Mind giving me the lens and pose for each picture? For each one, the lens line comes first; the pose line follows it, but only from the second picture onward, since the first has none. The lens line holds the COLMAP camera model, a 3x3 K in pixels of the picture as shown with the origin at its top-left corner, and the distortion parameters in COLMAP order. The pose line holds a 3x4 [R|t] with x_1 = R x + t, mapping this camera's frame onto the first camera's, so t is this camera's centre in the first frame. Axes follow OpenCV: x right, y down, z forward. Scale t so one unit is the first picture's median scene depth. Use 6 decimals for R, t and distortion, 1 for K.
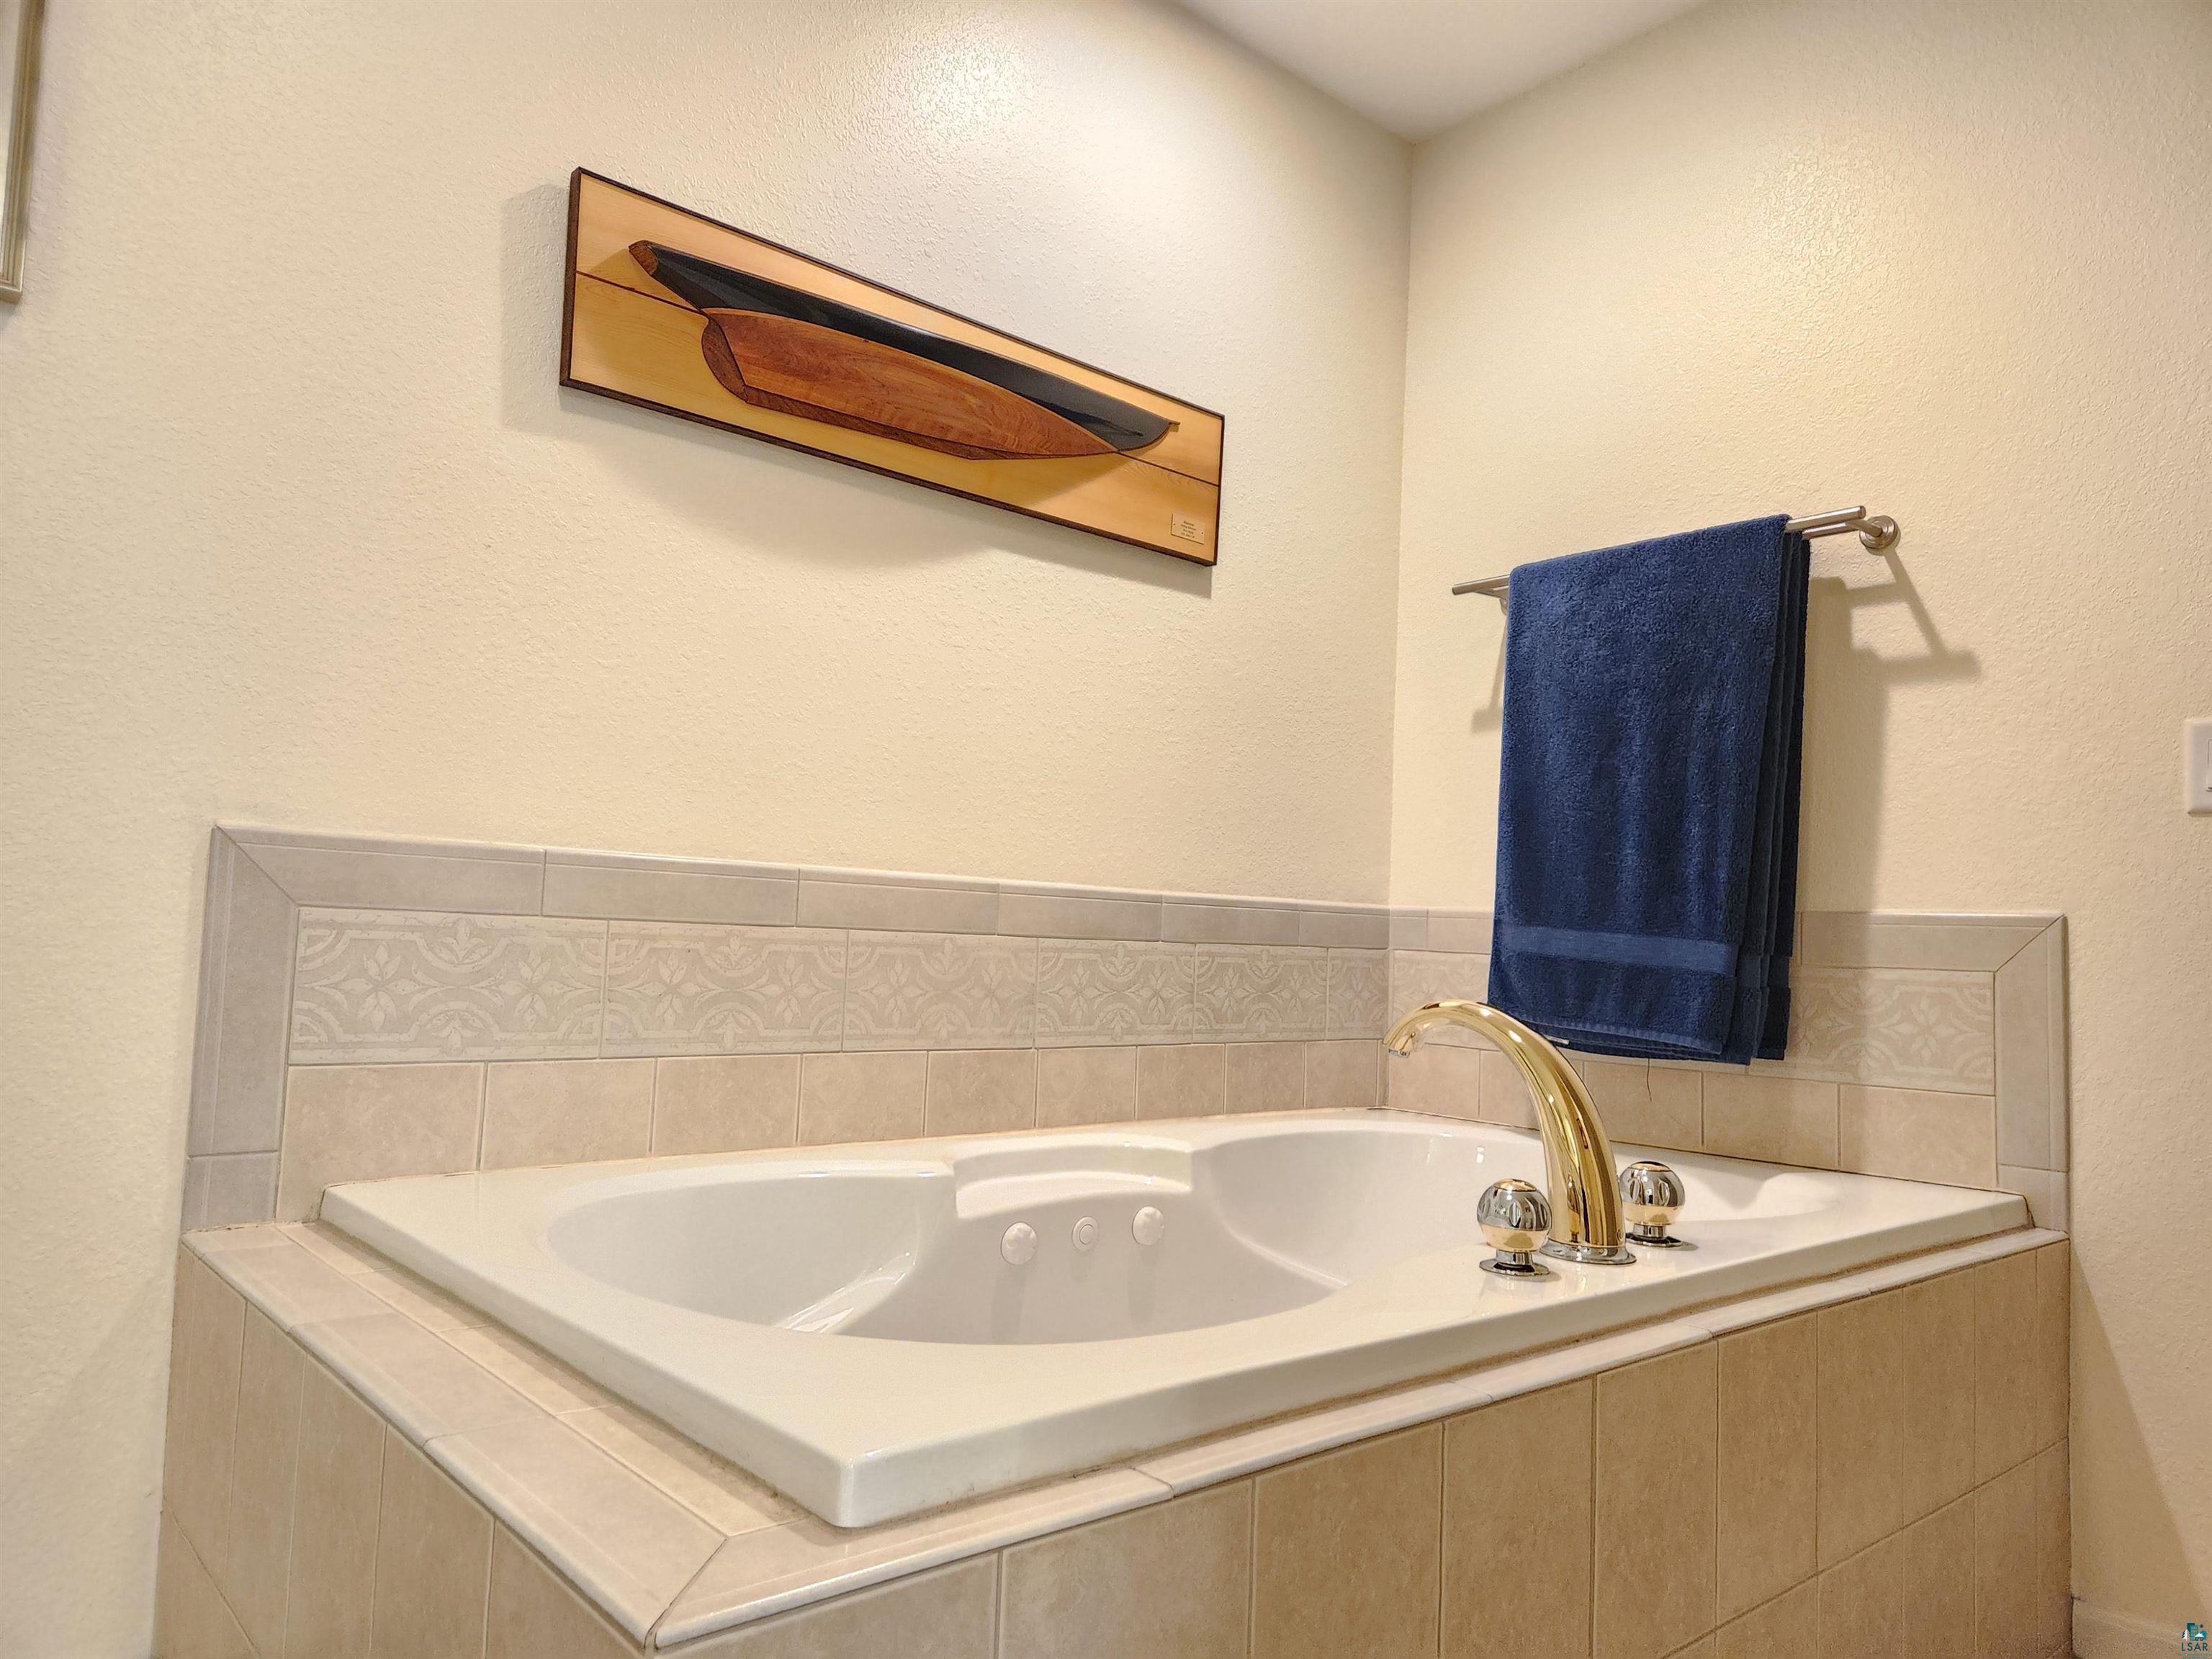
lens RADIAL K [[1488.1, 0, 1088.0], [0, 1488.1, 870.7], [0, 0, 1]] dist [0.042655, -0.001512]
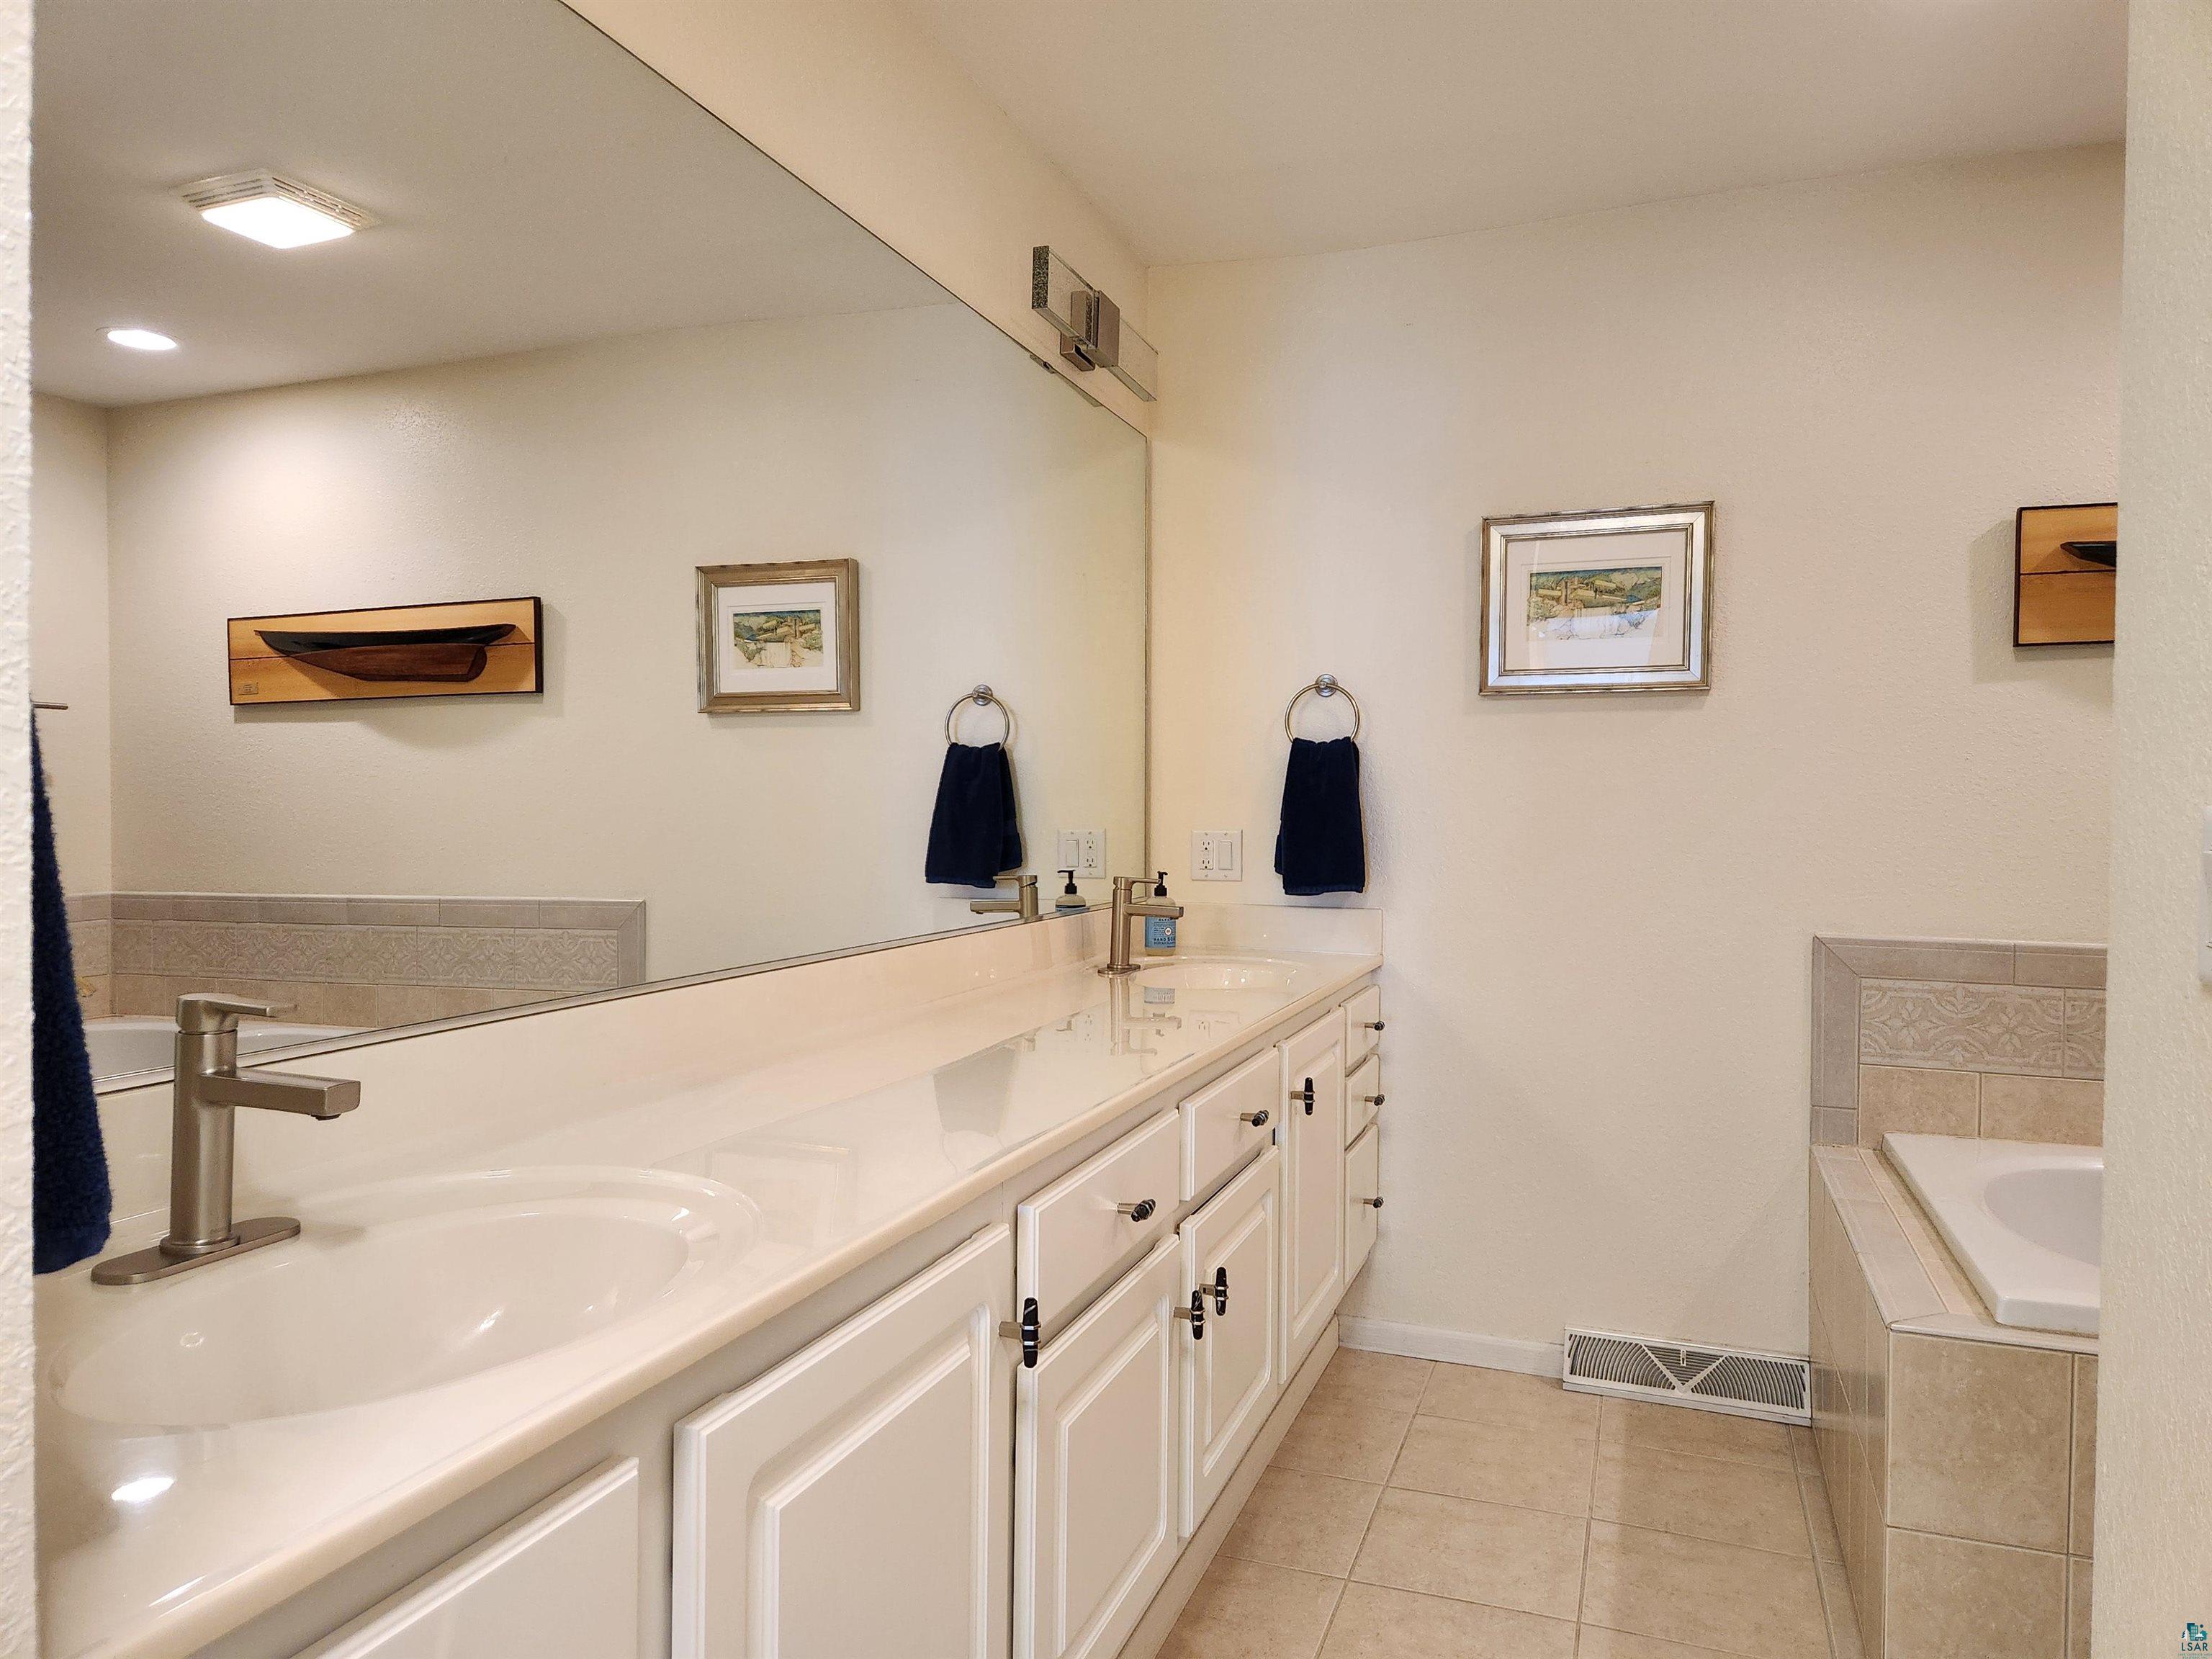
lens RADIAL K [[1488.1, 0, 1104.5], [0, 1488.1, 829.1], [0, 0, 1]] dist [0.042655, -0.001512]
pose [[0.474975, -0.025363, -0.879633, 0.622647], [0.056336, 0.998411, 0.001632, -0.201364], [0.878194, -0.050330, 0.475649, -0.639177]]
